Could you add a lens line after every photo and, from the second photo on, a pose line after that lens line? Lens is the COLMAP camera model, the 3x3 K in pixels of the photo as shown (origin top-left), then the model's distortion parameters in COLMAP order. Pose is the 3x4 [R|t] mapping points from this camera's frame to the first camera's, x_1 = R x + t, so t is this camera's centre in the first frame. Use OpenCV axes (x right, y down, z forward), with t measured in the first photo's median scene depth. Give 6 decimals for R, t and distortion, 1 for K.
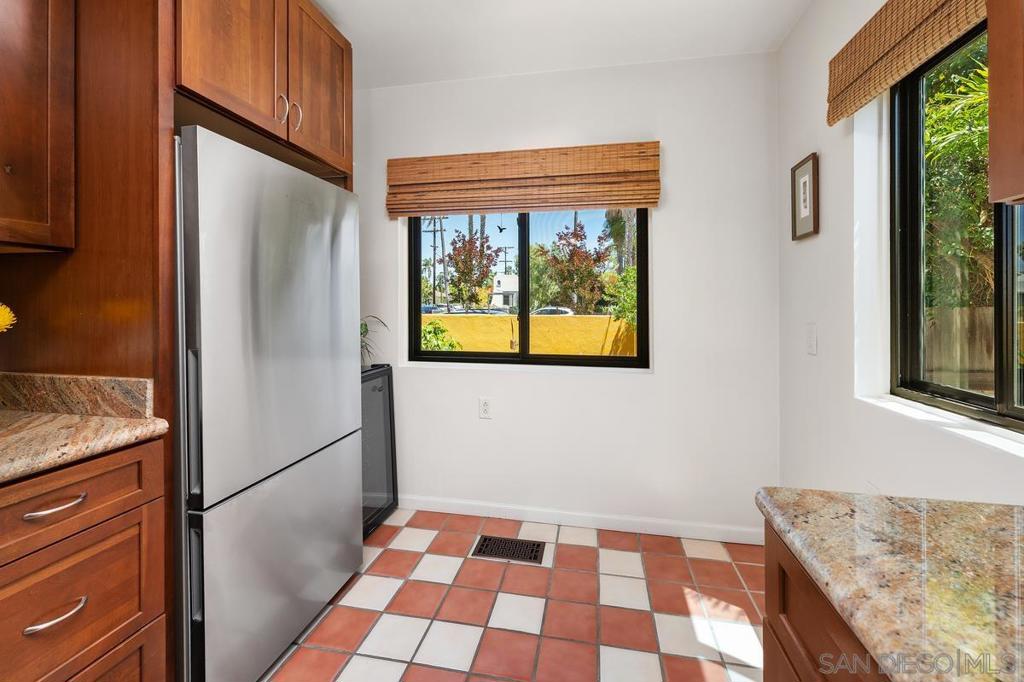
lens RADIAL K [[427.2, 0, 510.7], [0, 427.2, 314.2], [0, 0, 1]] dist [0.000785, -0.000317]
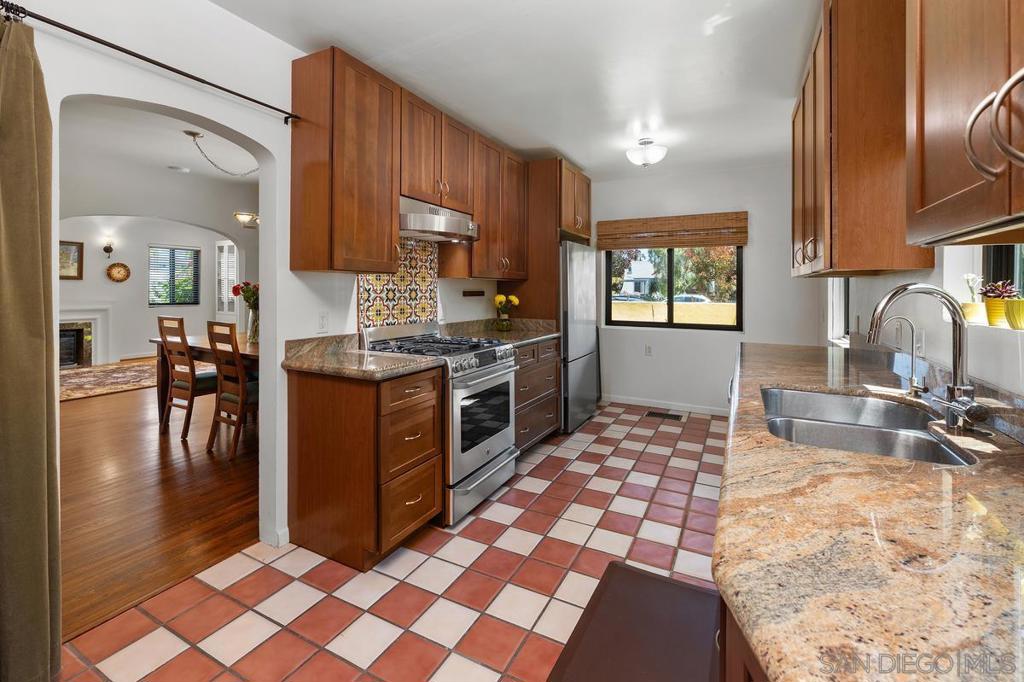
lens RADIAL K [[441.6, 0, 511.0], [0, 441.6, 298.7], [0, 0, 1]] dist [-0.008498, -0.000005]
pose [[0.961761, 0.009513, -0.273726, -0.116191], [-0.010473, 0.999943, -0.002047, -0.000435], [0.273691, 0.004836, 0.961806, -1.081464]]
